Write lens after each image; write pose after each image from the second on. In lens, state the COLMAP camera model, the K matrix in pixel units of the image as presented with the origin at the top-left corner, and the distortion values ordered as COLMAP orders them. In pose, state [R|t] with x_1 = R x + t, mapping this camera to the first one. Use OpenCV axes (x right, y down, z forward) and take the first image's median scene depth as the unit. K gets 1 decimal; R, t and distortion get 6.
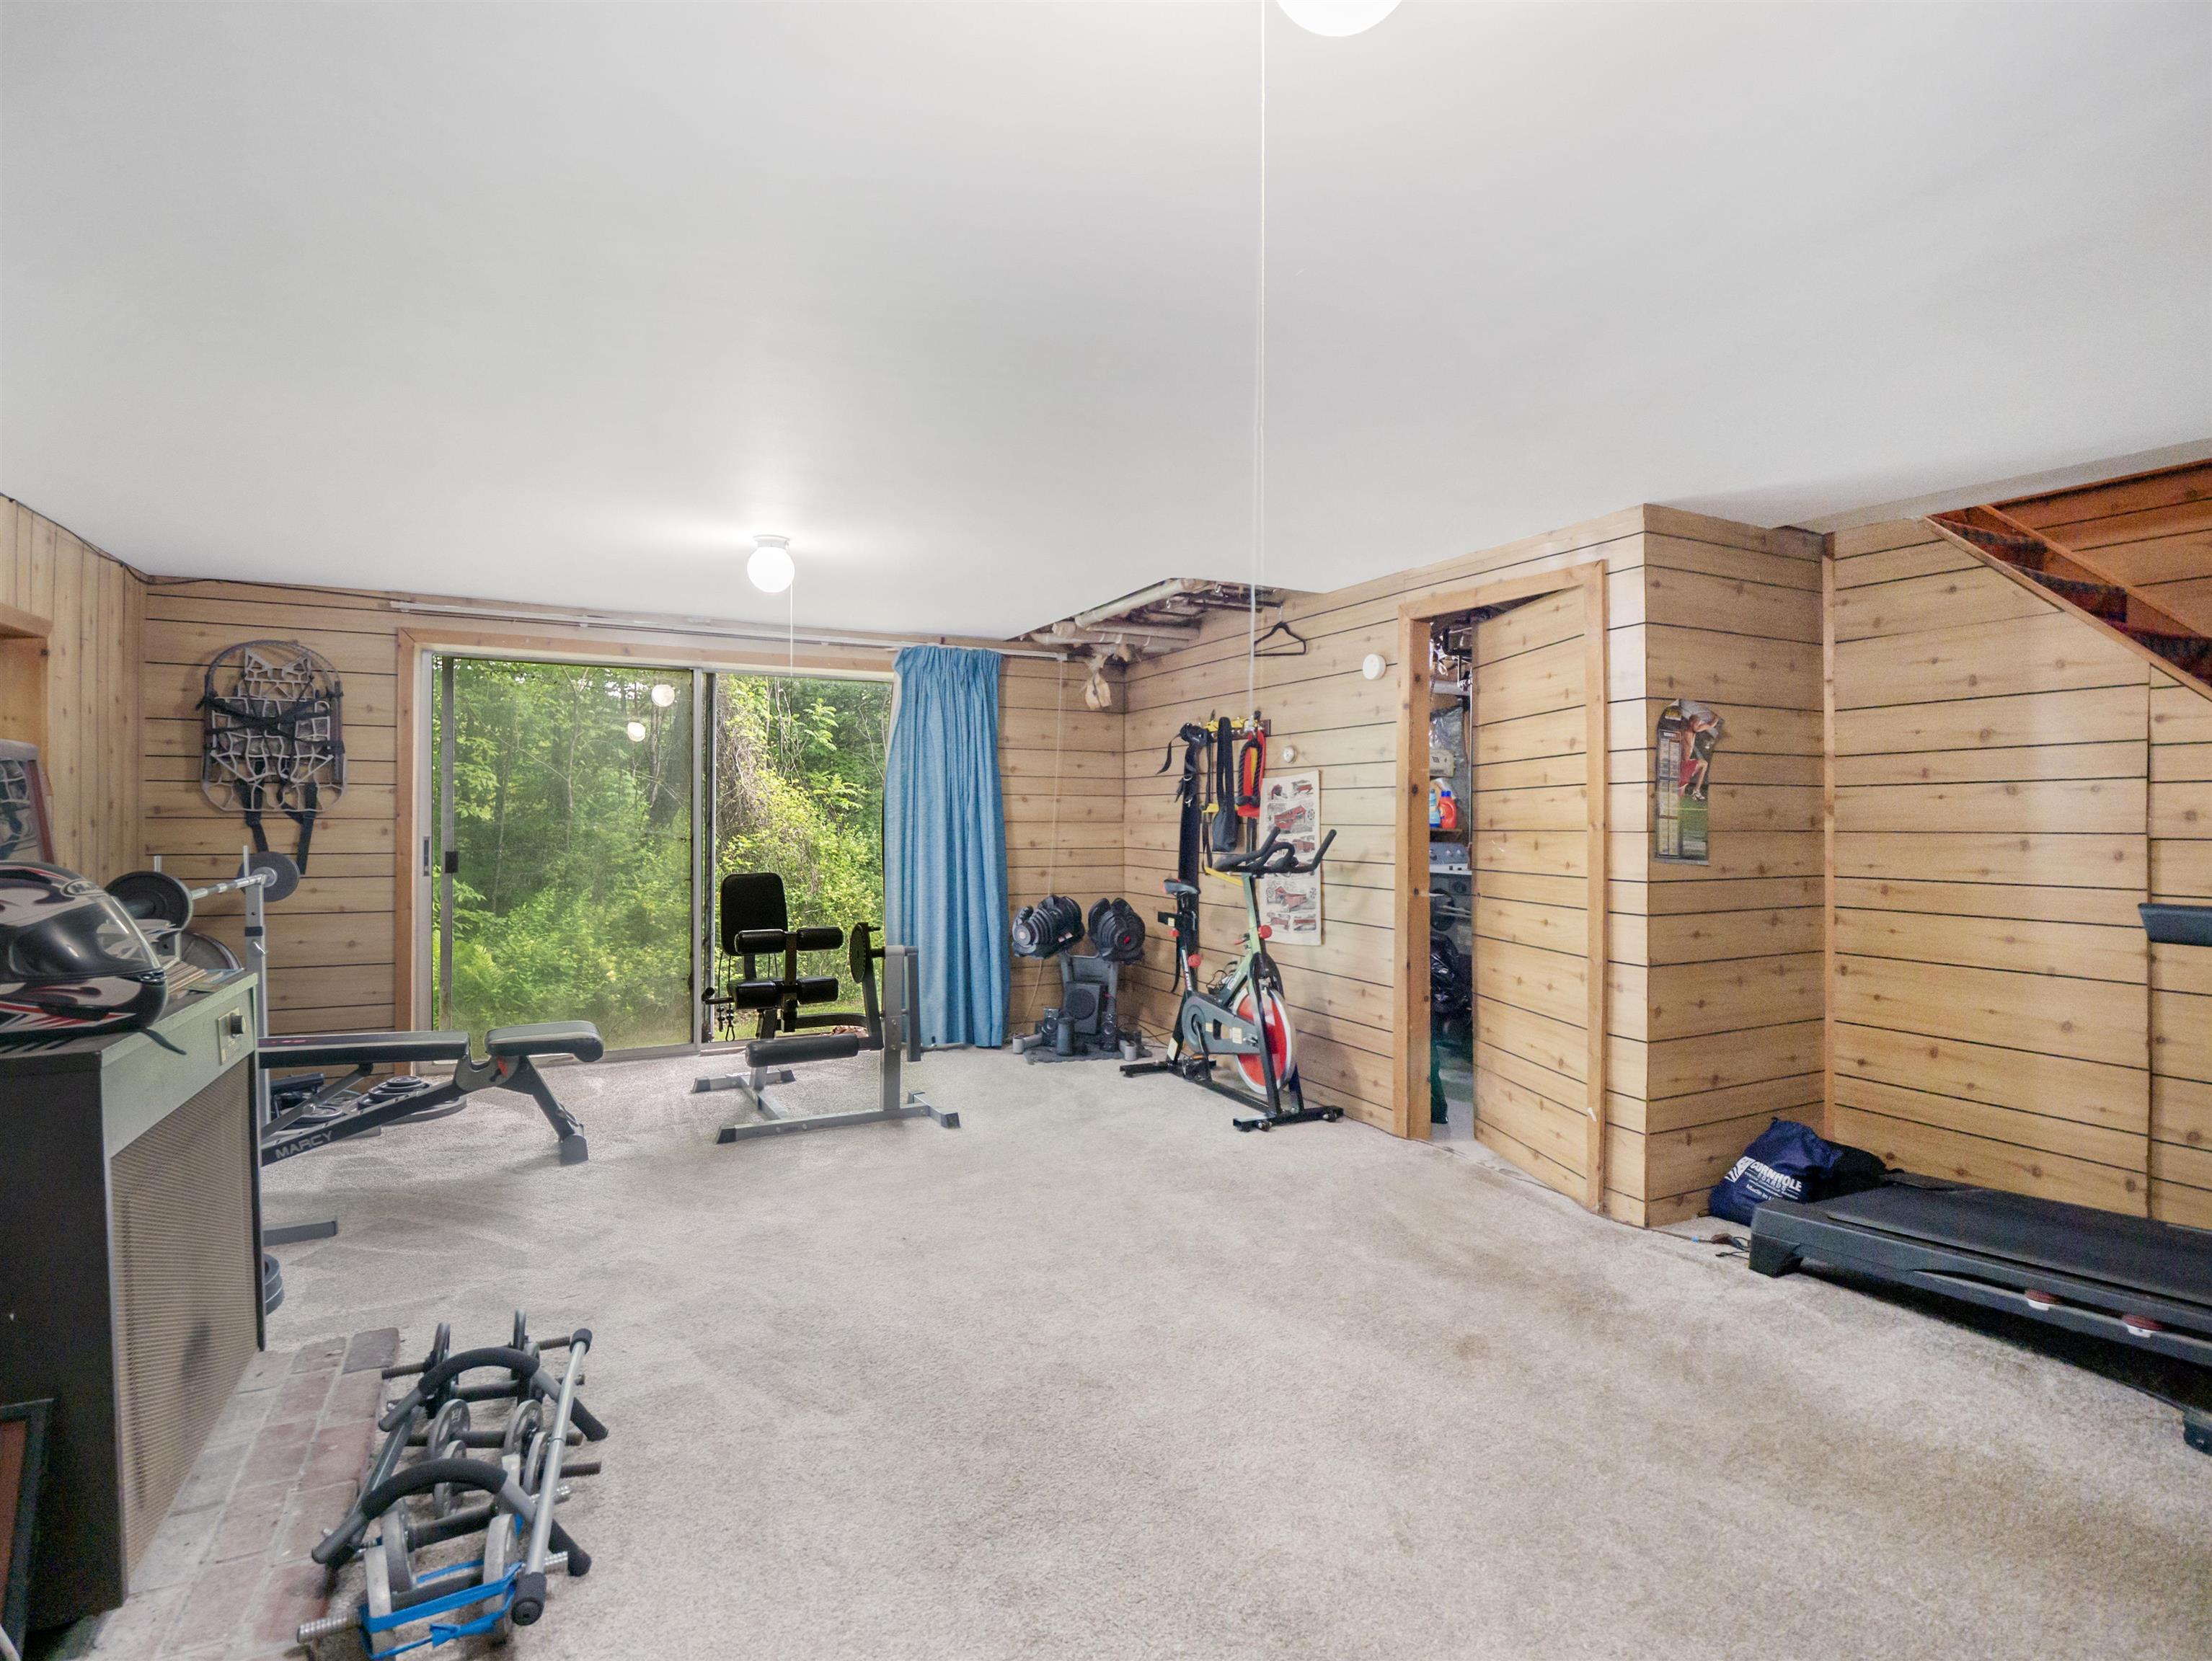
lens RADIAL K [[1081.7, 0, 1107.6], [0, 1081.7, 826.4], [0, 0, 1]] dist [-0.012598, -0.000294]
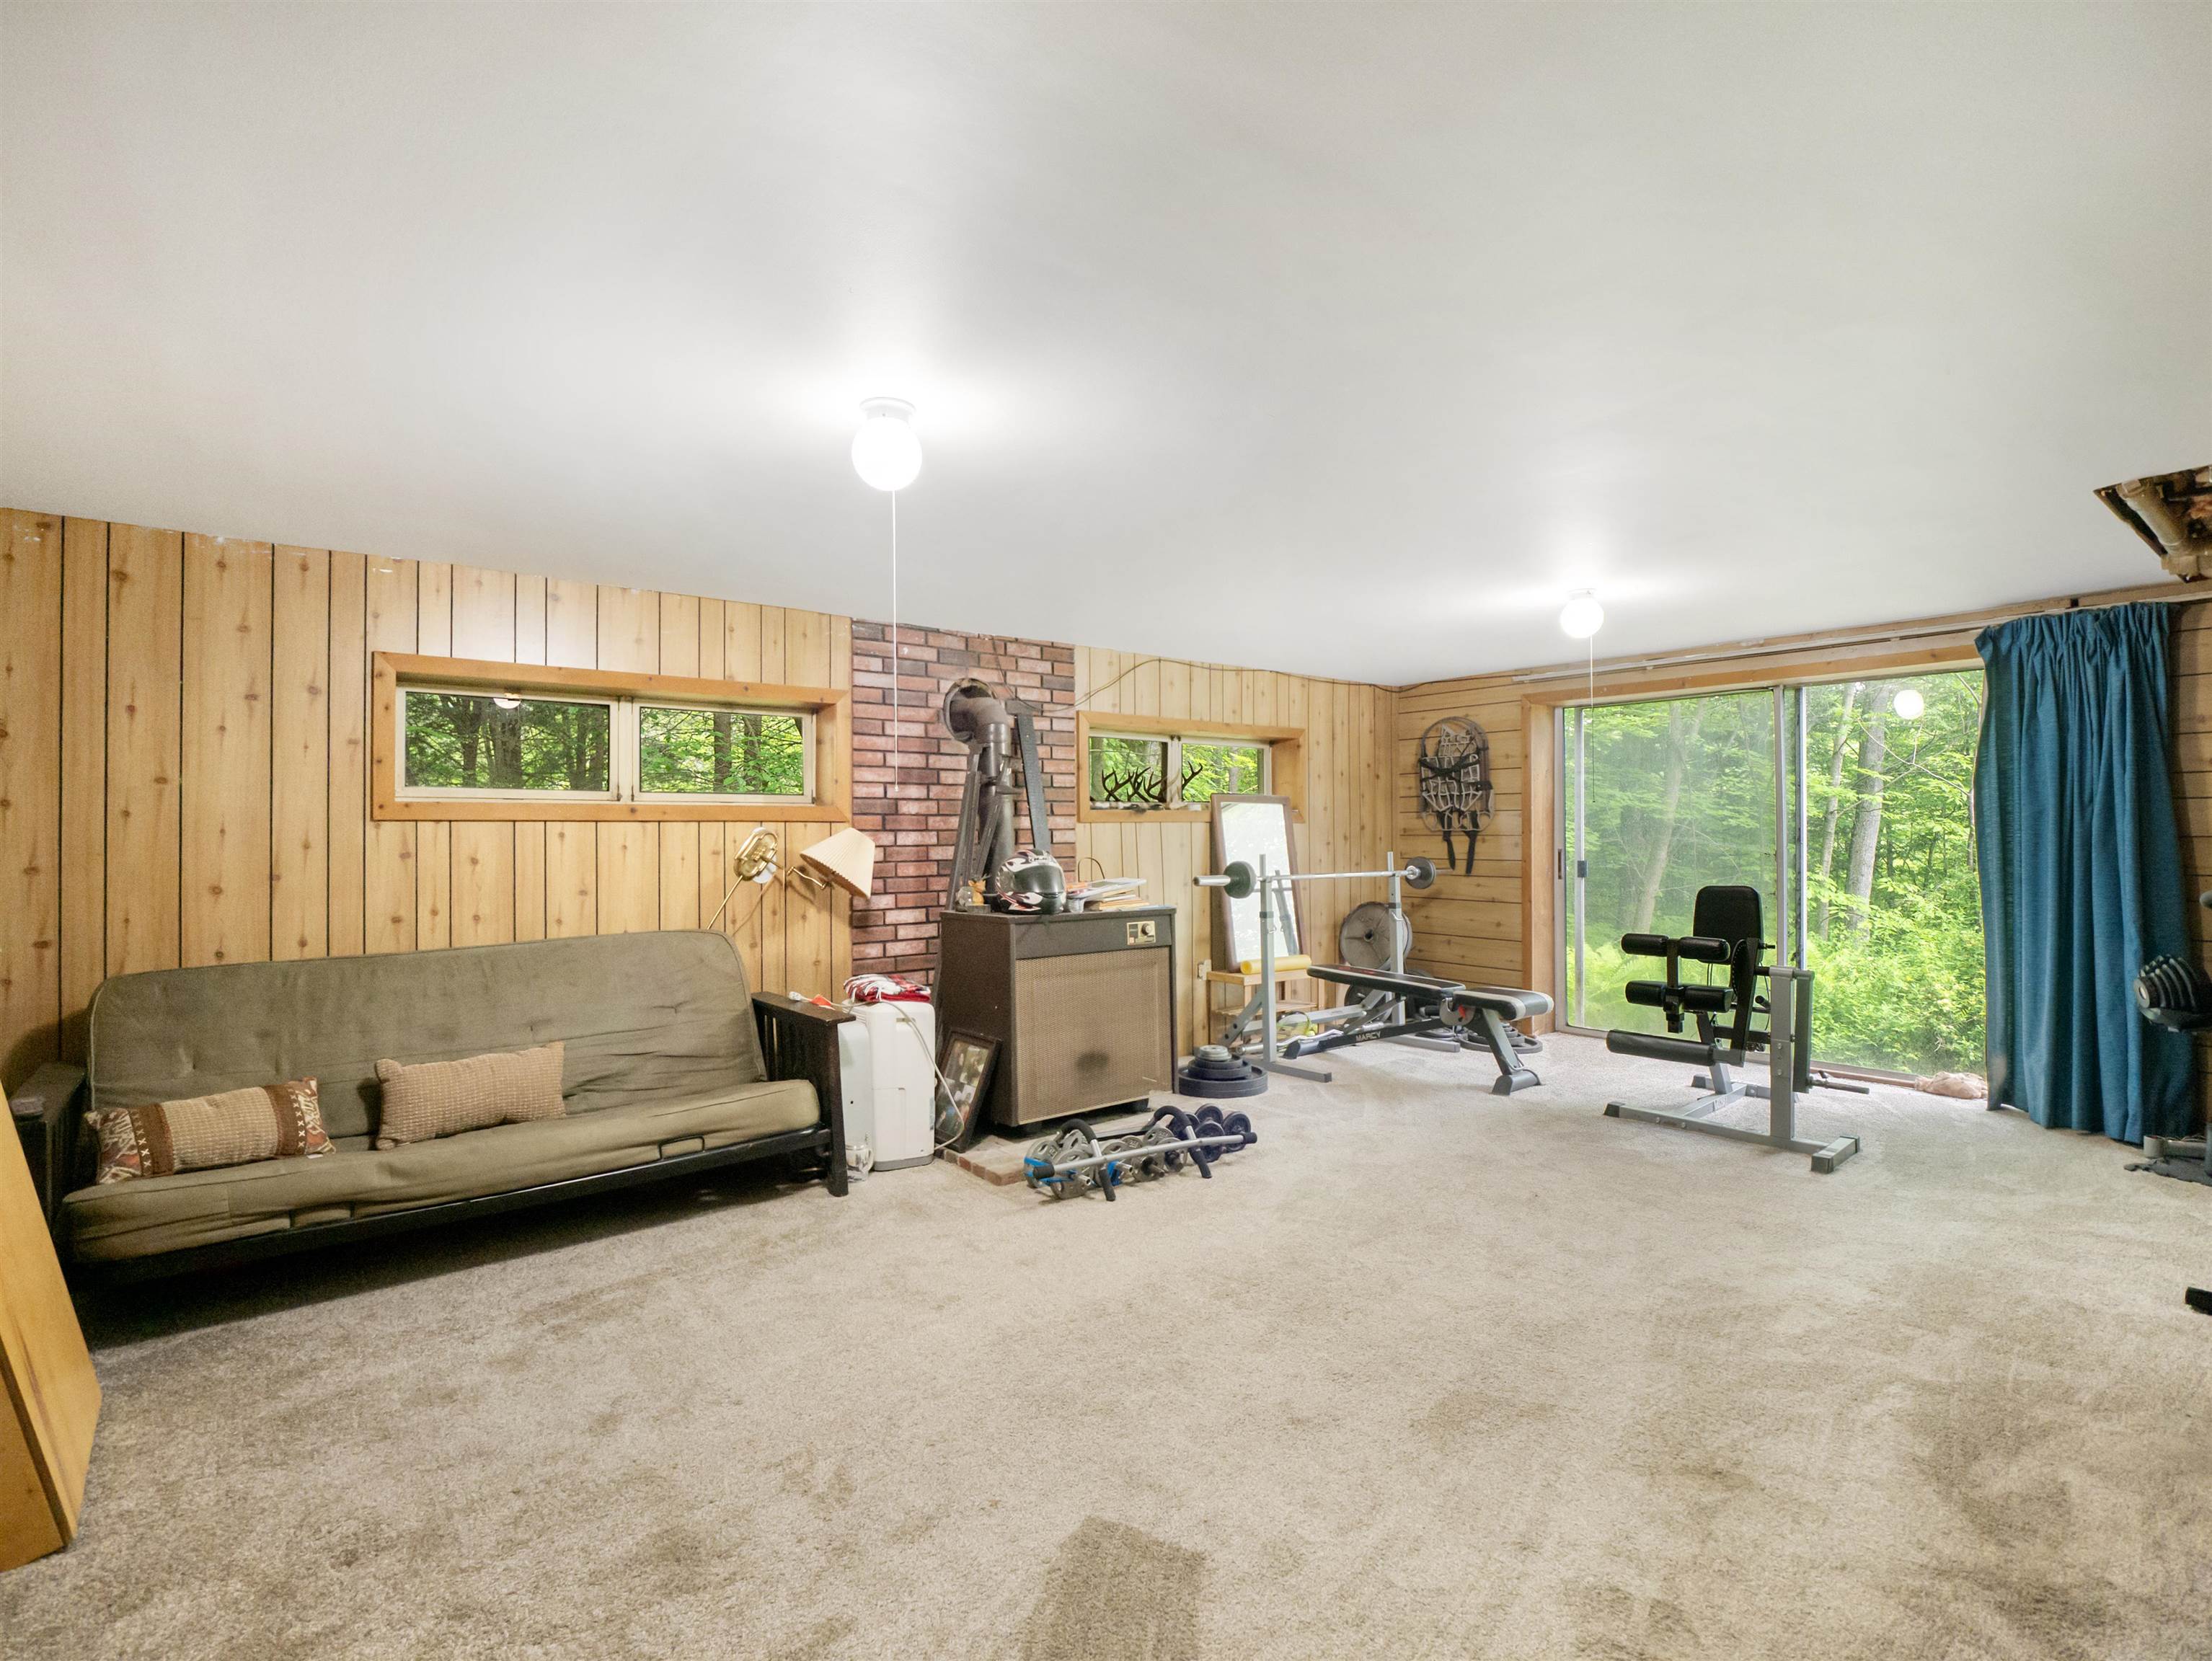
lens RADIAL K [[1081.7, 0, 1111.7], [0, 1081.7, 831.9], [0, 0, 1]] dist [-0.012598, -0.000294]
pose [[0.212401, -0.006792, -0.977159, 0.602595], [-0.003965, 0.999962, -0.007812, 0.001269], [0.977175, 0.005534, 0.212366, 0.216837]]
